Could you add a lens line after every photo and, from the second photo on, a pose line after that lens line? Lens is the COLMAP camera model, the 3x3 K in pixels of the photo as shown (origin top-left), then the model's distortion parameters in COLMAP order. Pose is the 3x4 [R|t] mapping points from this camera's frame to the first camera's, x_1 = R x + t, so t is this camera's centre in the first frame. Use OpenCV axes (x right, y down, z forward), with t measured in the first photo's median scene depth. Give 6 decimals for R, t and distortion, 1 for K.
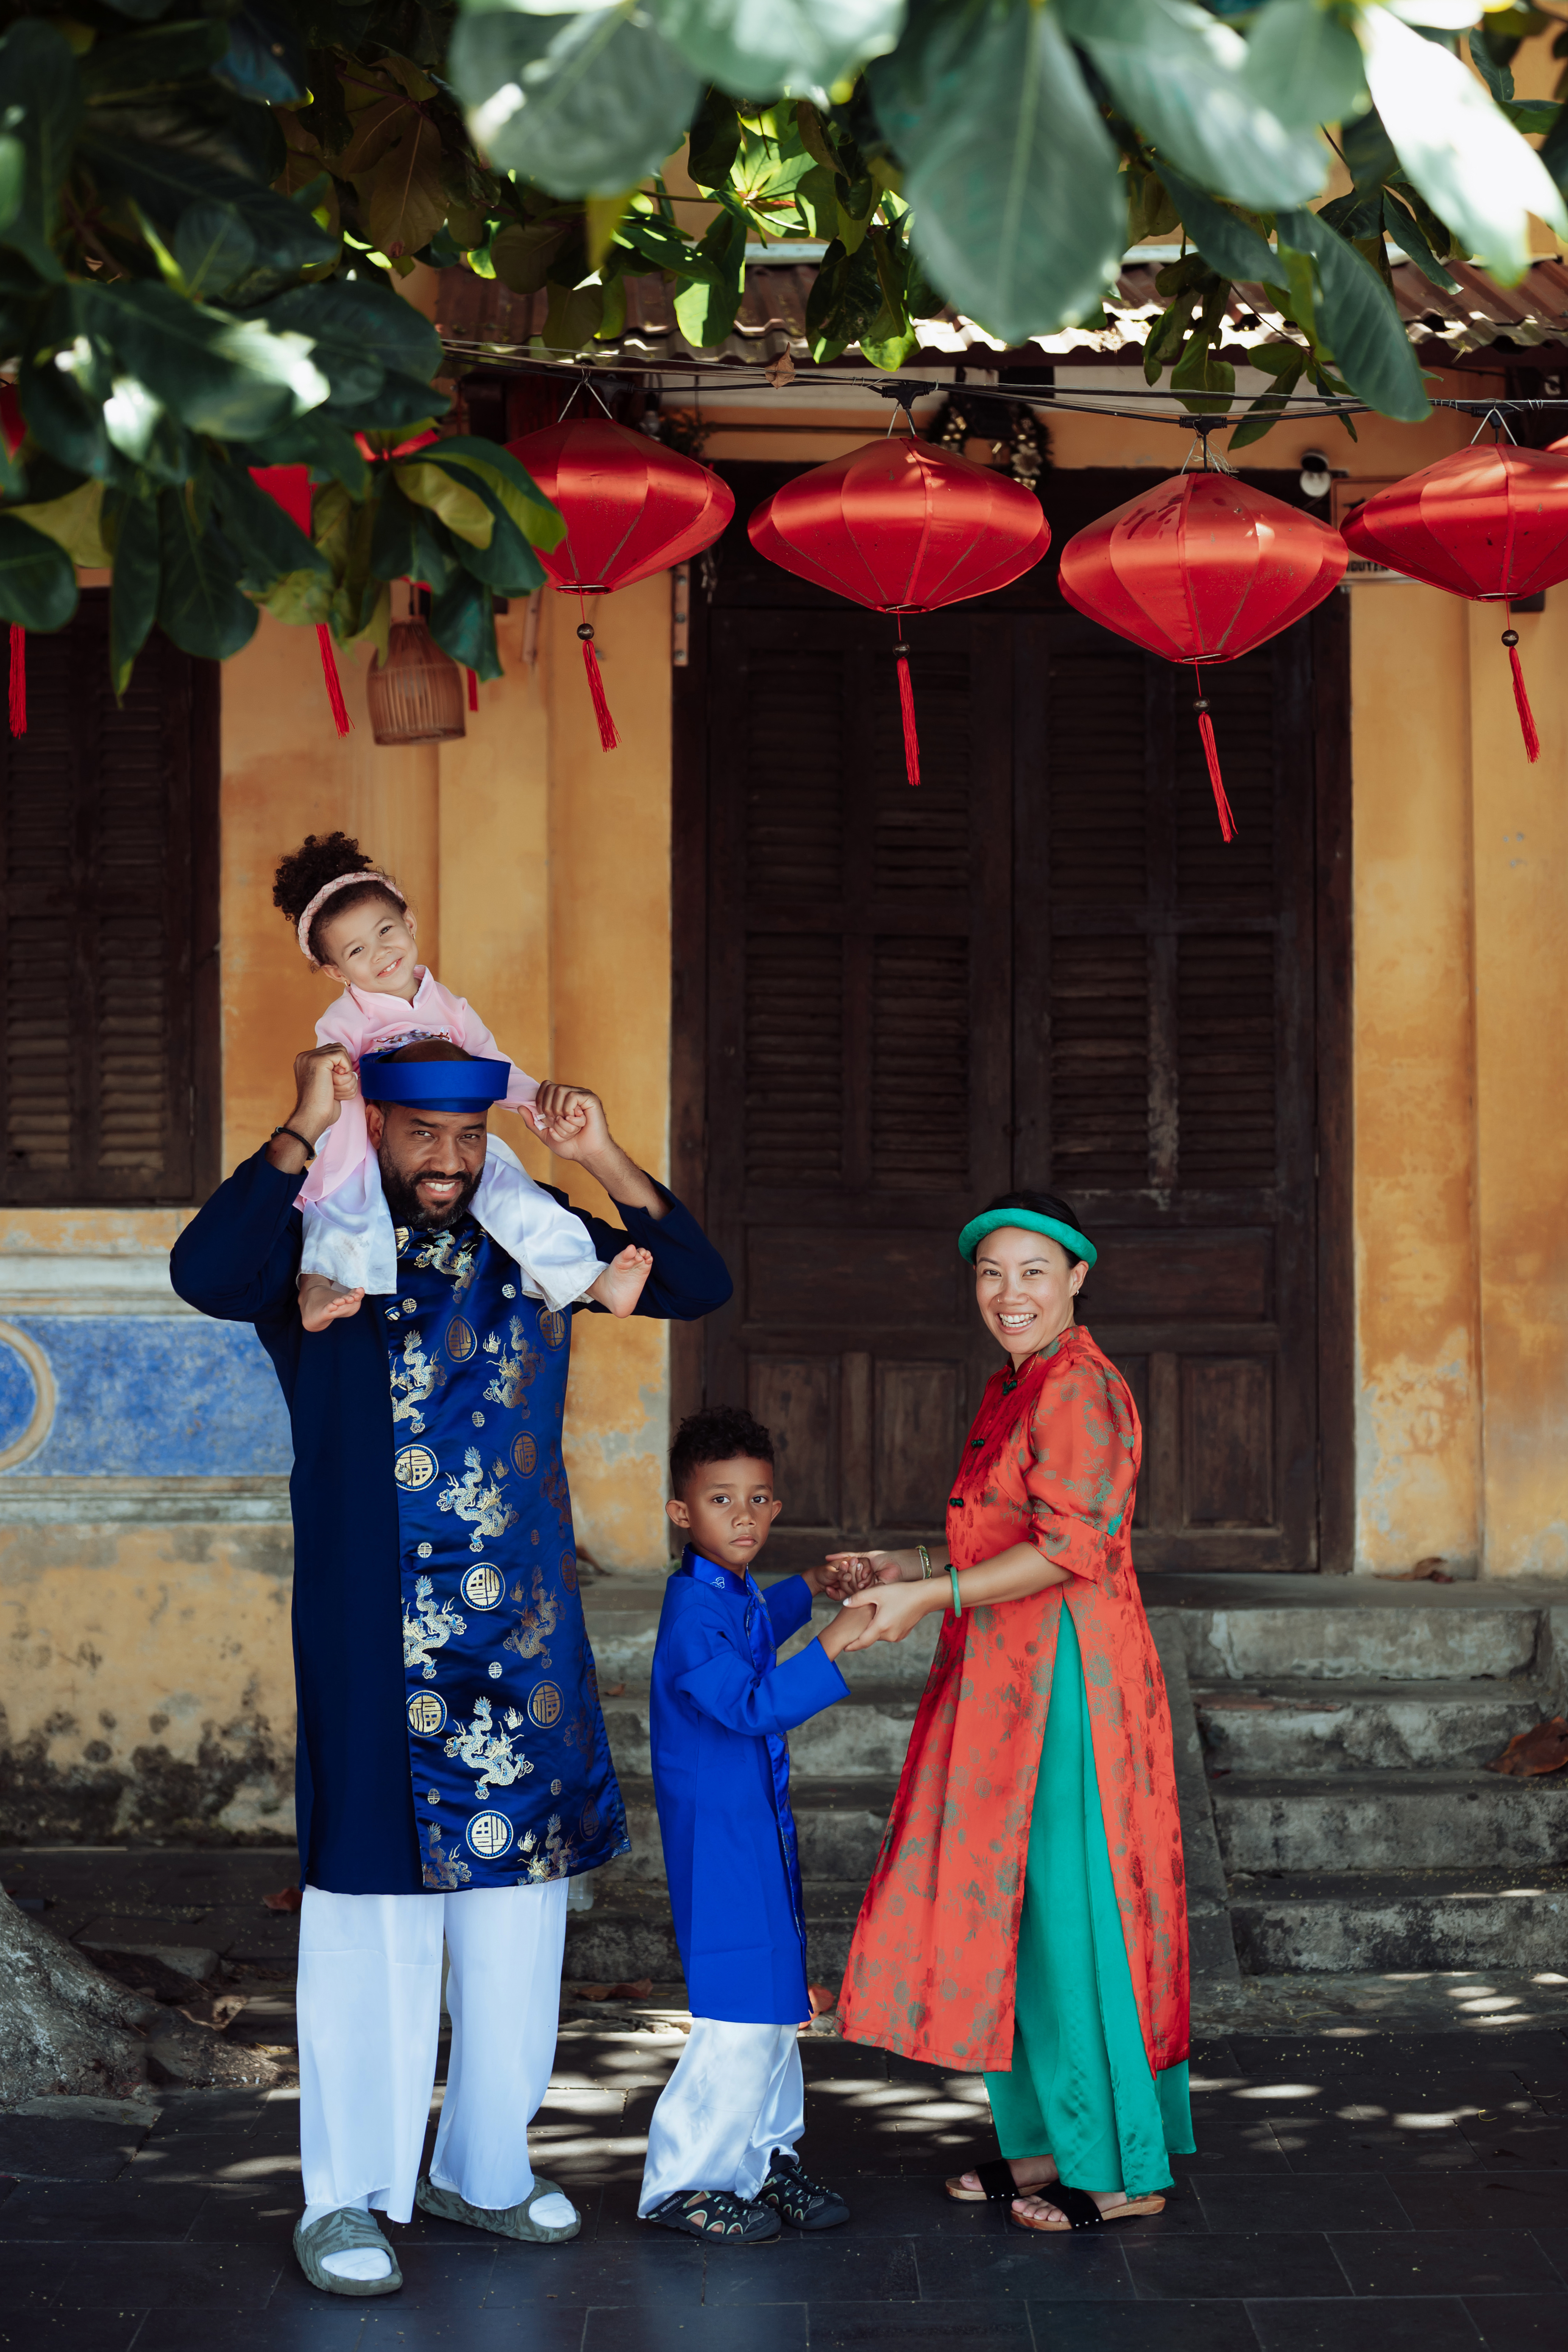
lens RADIAL K [[3806.2, 0, 793.4], [0, 3806.2, 1122.3], [0, 0, 1]] dist [0.003436, -0.209696]
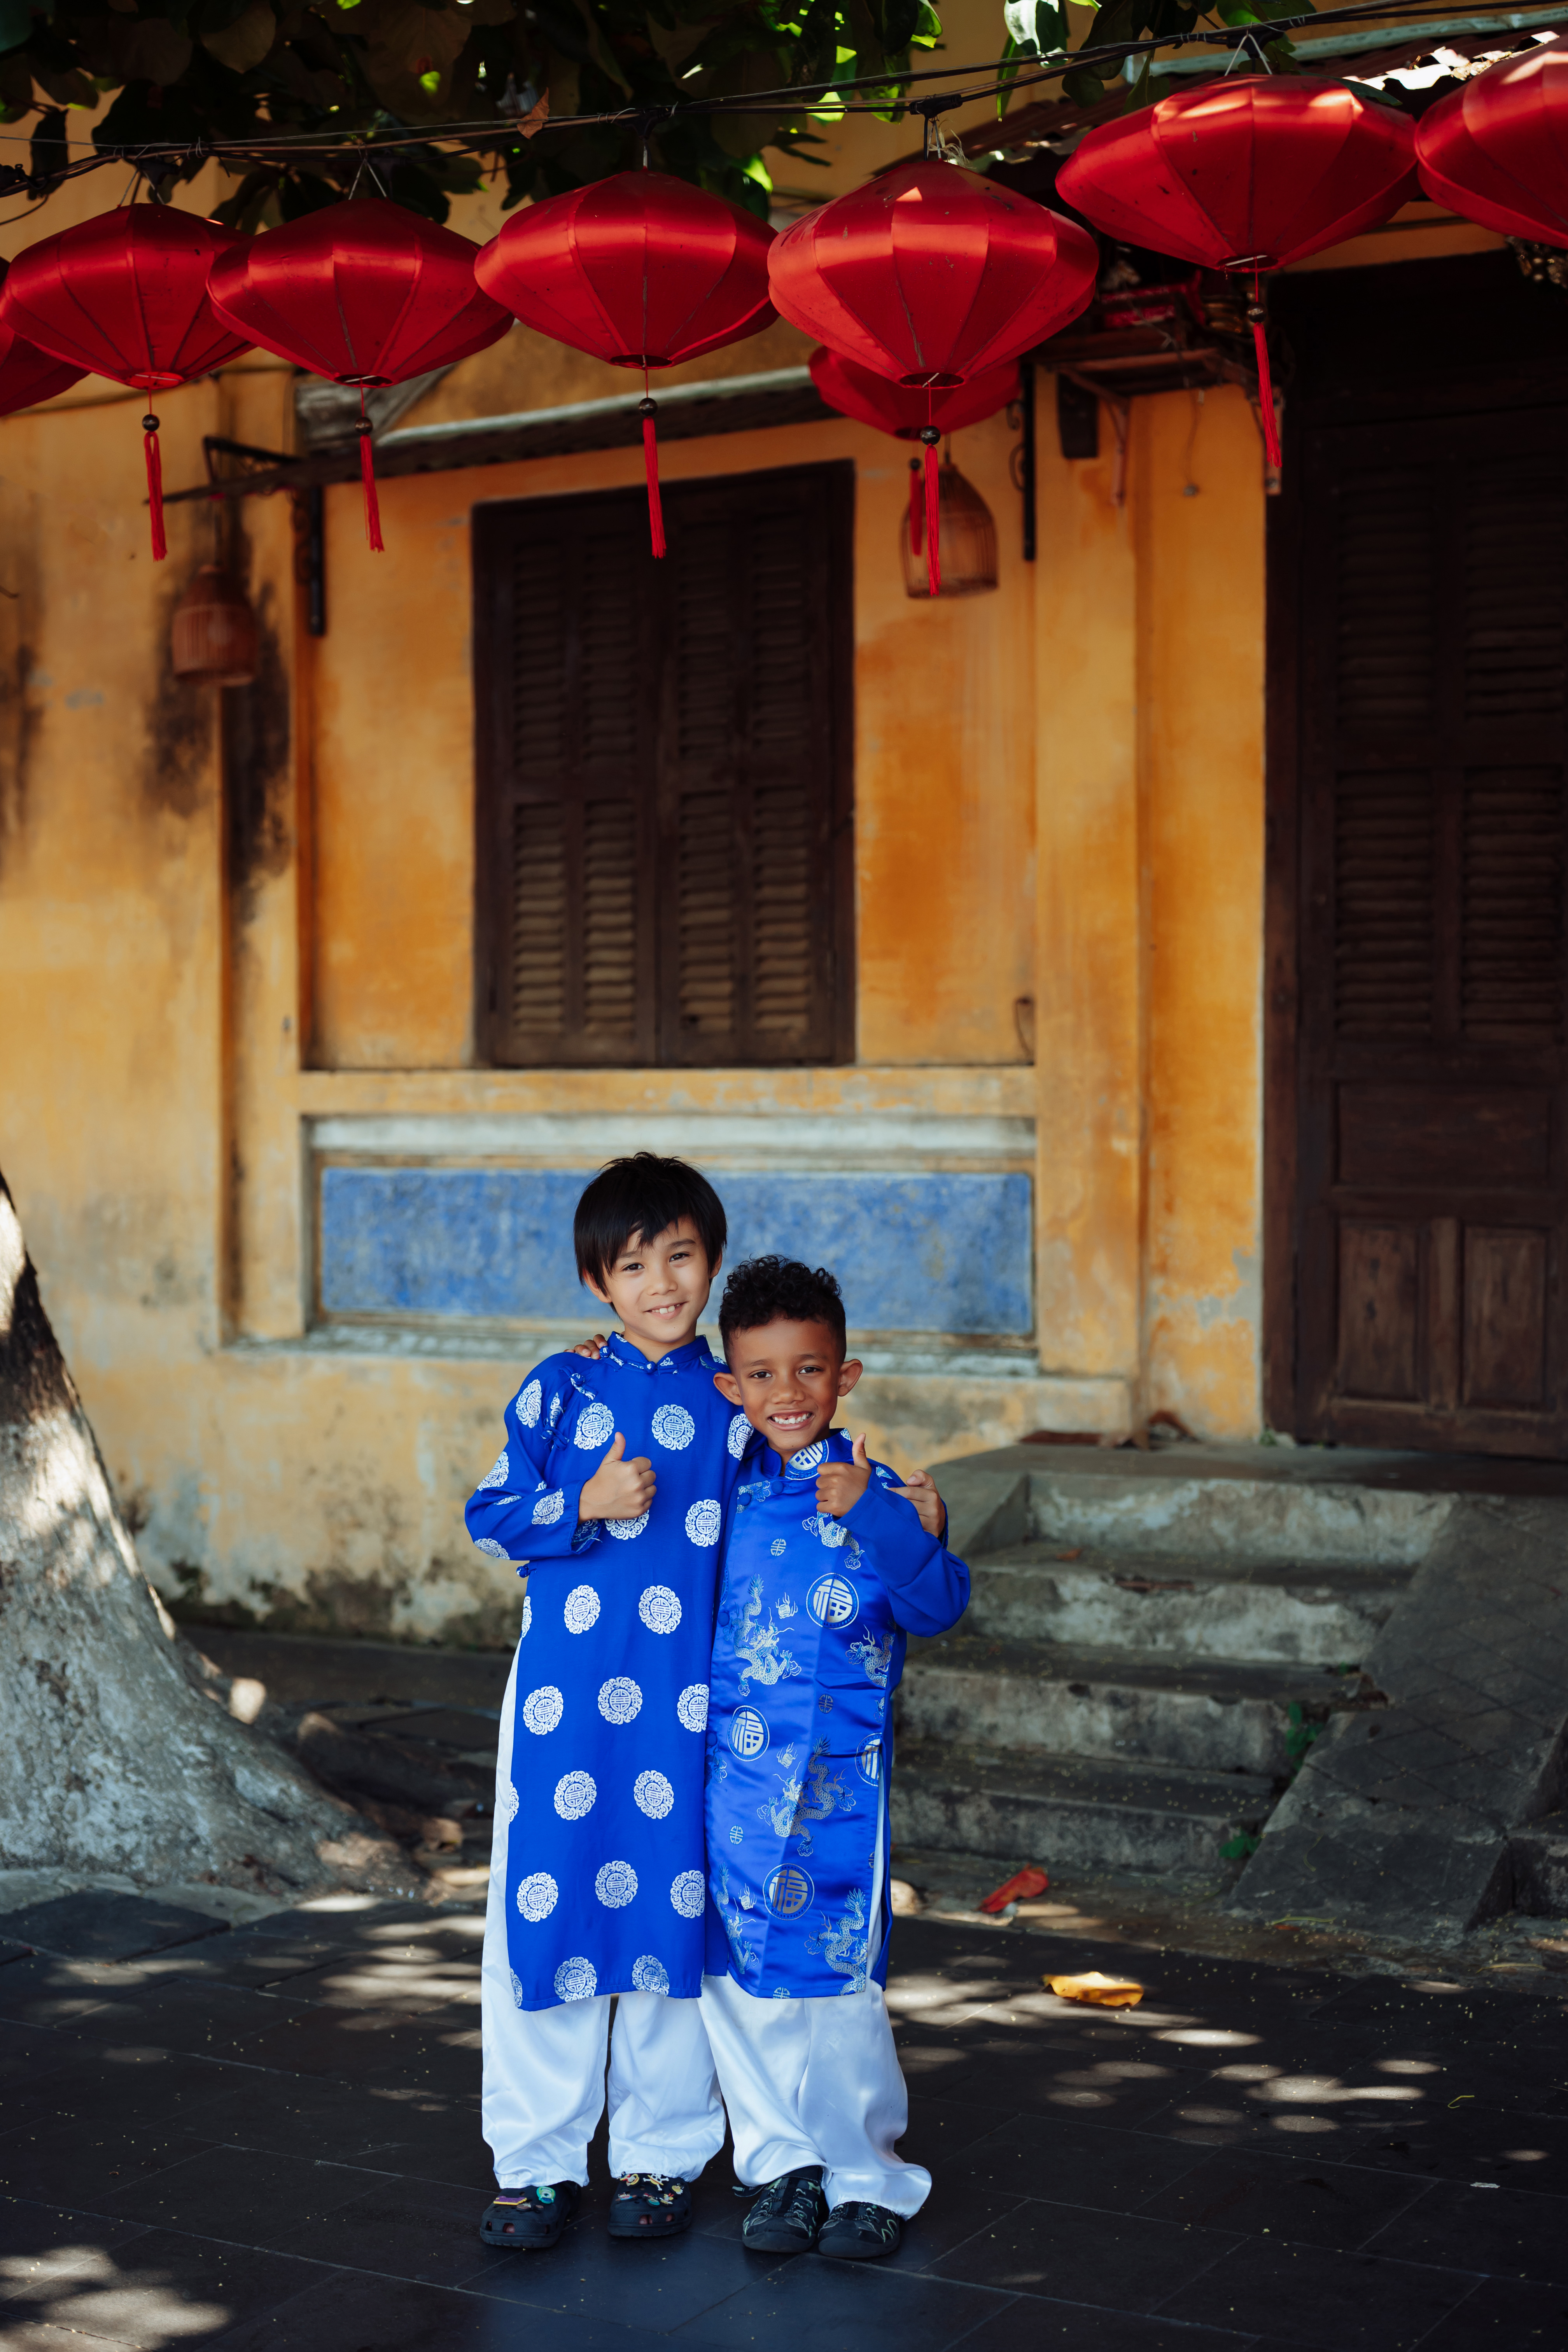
lens RADIAL K [[3412.3, 0, 787.0], [0, 3412.3, 1215.3], [0, 0, 1]] dist [0.007785, -0.216560]
pose [[0.853723, 0.013879, -0.520543, 0.316201], [0.010397, 0.998991, 0.043687, 0.021752], [0.520624, -0.042708, 0.852717, 0.203833]]
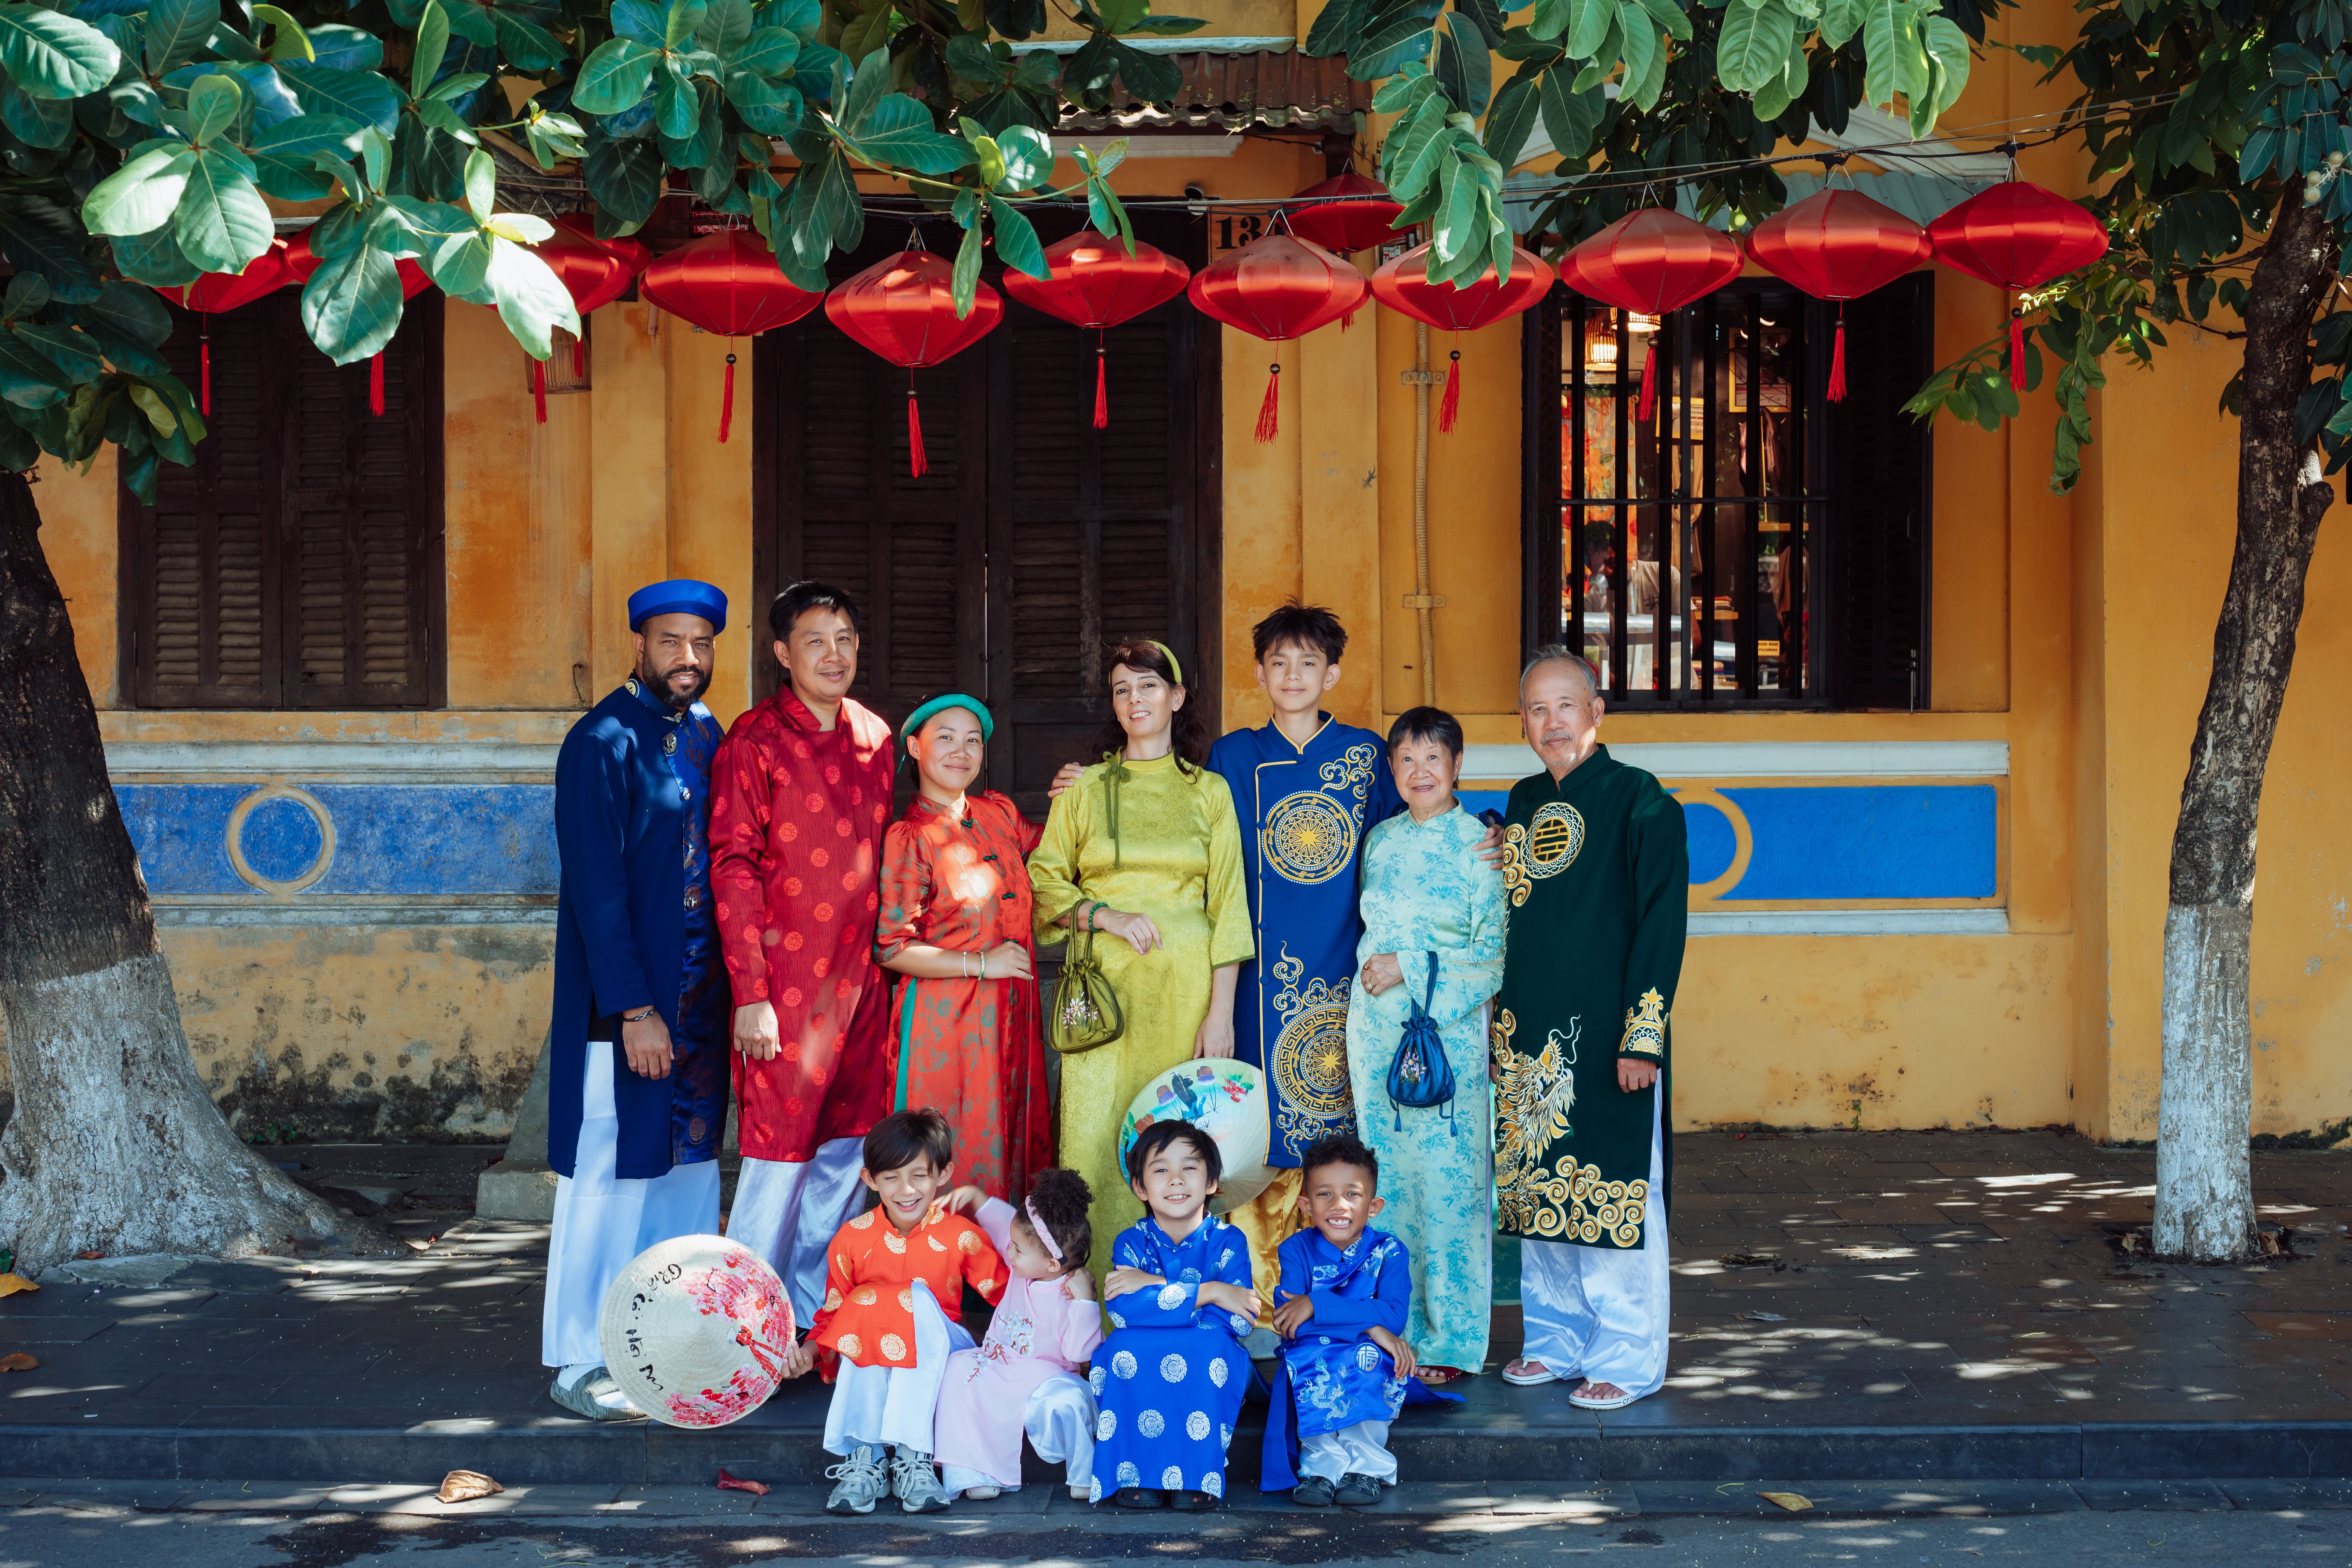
lens RADIAL K [[3458.8, 0, 1176.0], [0, 3458.8, 784.0], [0, 0, 1]] dist [-0.018419, -0.085872]
pose [[0.999423, -0.000080, -0.033965, 0.175662], [0.001309, 0.999345, 0.036165, 0.002905], [0.033939, -0.036189, 0.998768, -0.318341]]
